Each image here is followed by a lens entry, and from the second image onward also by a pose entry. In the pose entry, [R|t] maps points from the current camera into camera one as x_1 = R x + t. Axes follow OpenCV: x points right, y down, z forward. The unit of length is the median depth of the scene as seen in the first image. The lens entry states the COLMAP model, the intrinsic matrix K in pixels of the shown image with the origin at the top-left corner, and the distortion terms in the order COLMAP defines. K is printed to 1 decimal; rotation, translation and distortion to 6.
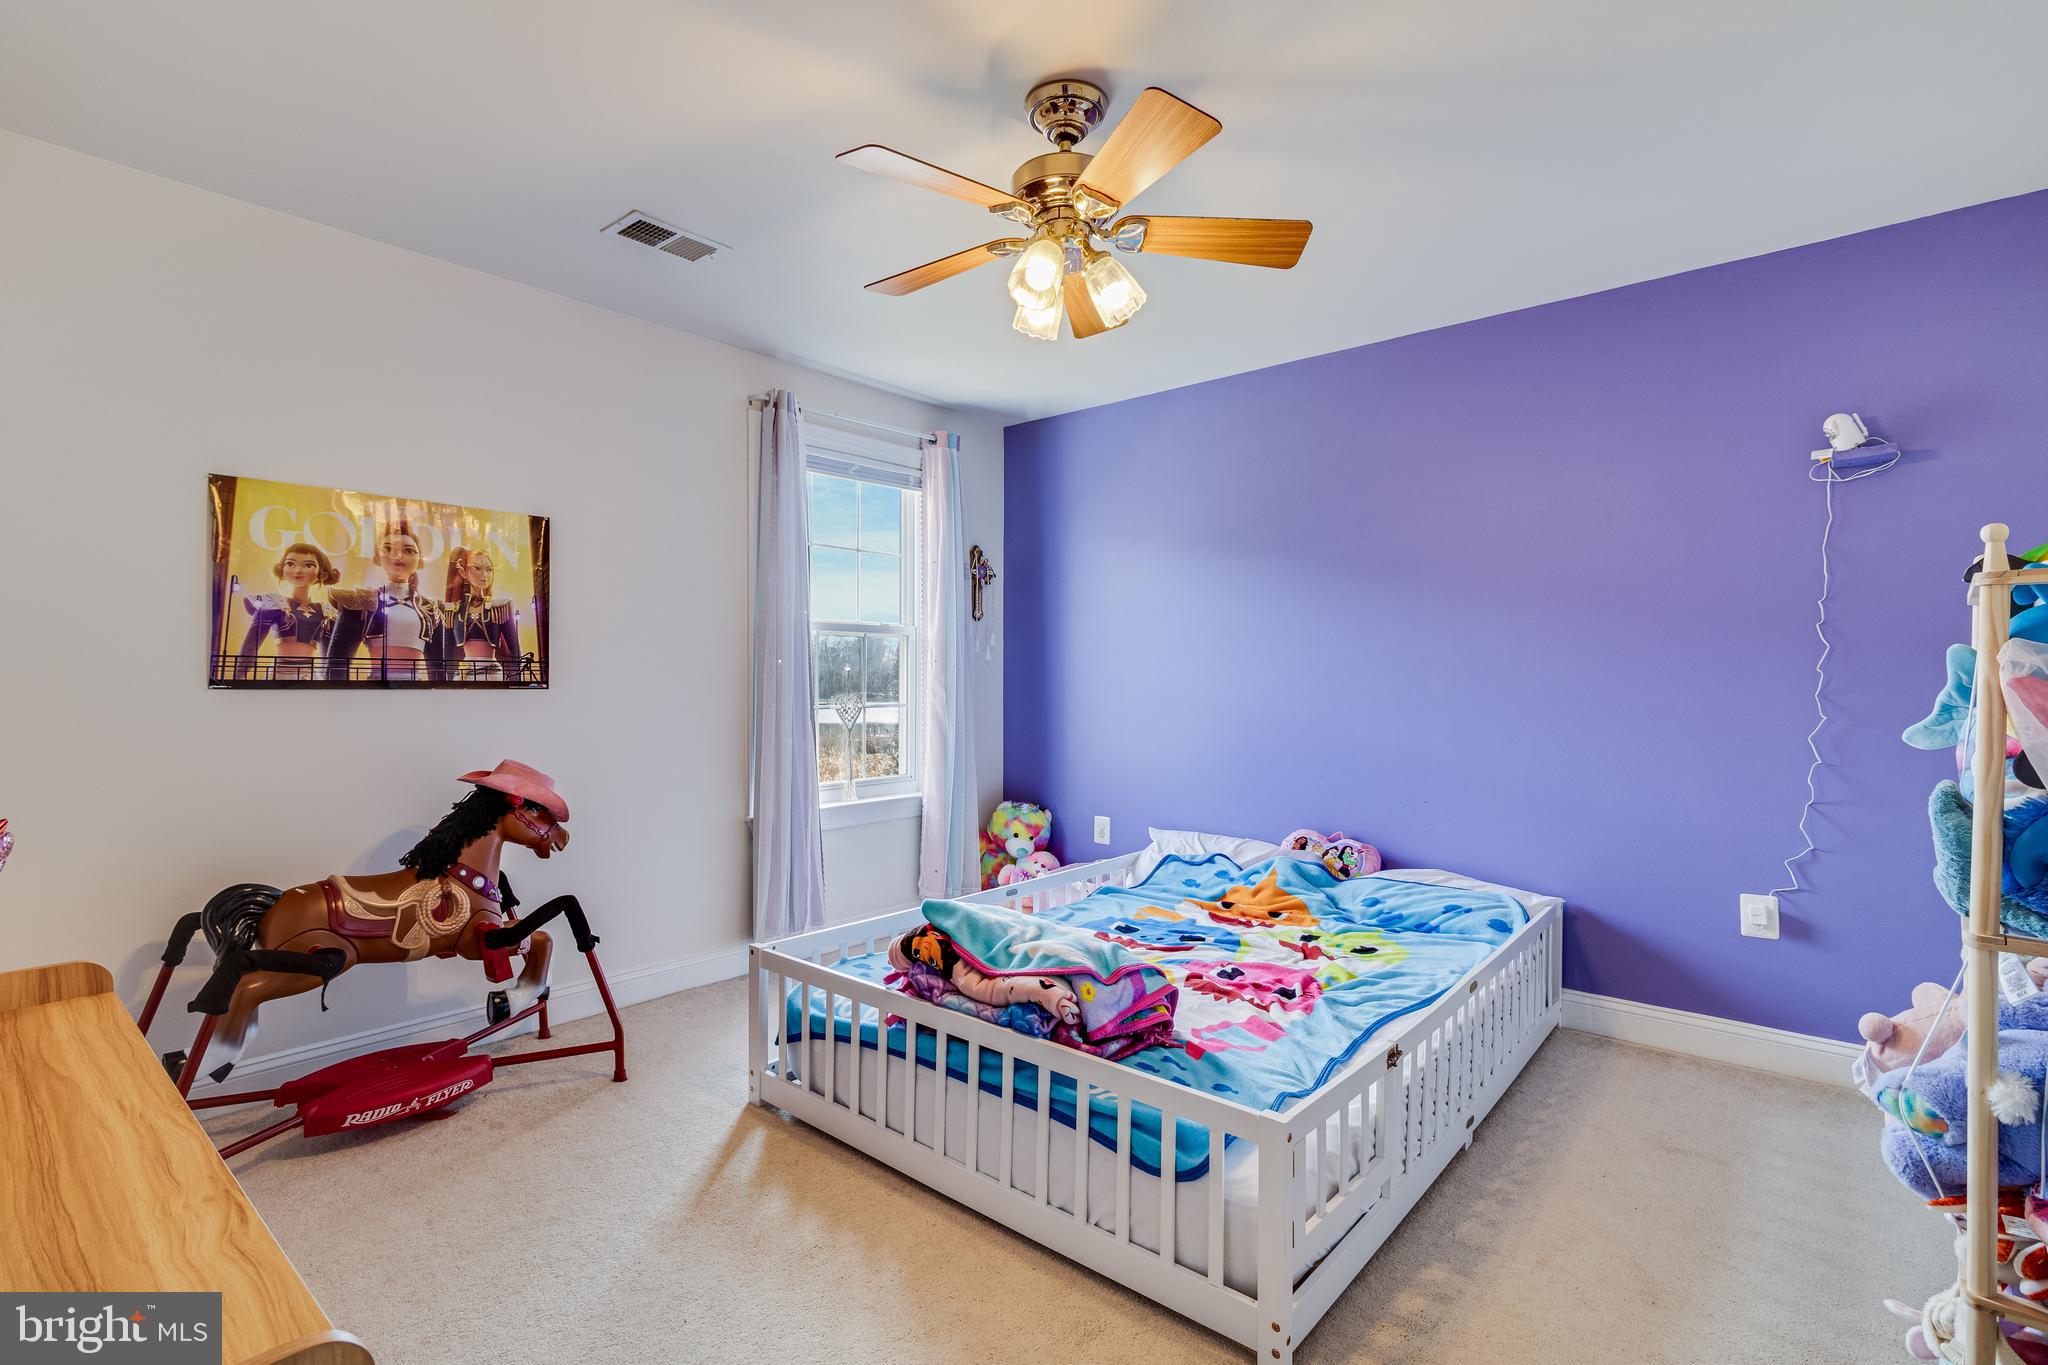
lens RADIAL K [[953.5, 0, 1030.1], [0, 953.5, 677.9], [0, 0, 1]] dist [0.000220, 0.000139]
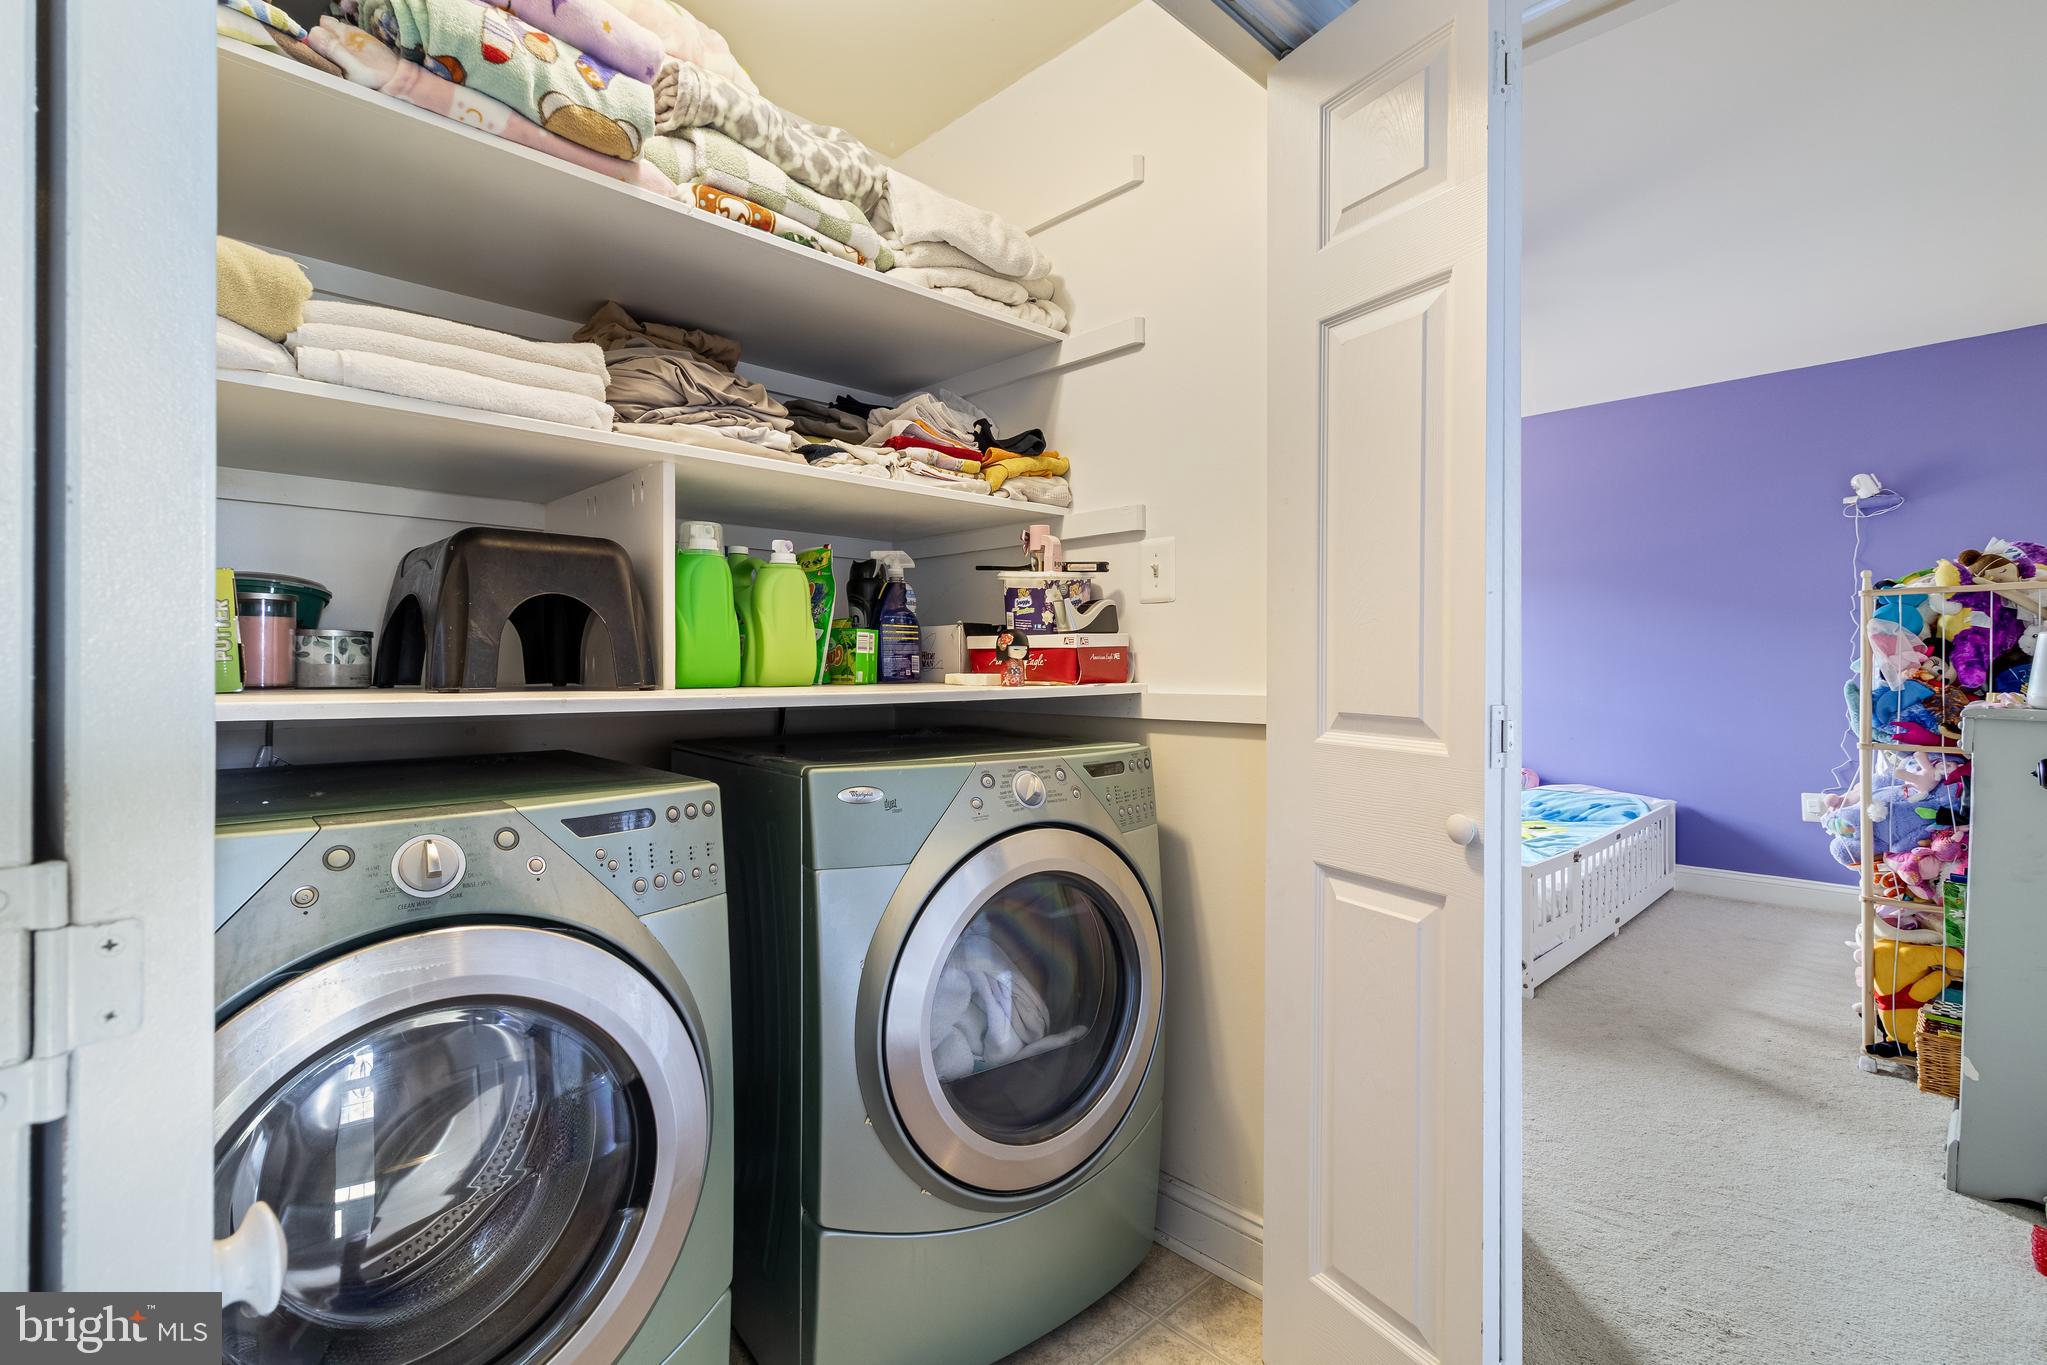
lens RADIAL K [[947.3, 0, 1027.2], [0, 947.3, 665.7], [0, 0, 1]] dist [0.001351, 0.000143]
pose [[0.996104, -0.007413, -0.087877, -0.374389], [0.007300, 0.999972, -0.001616, 0.028144], [0.087887, 0.000968, 0.996130, -0.661630]]
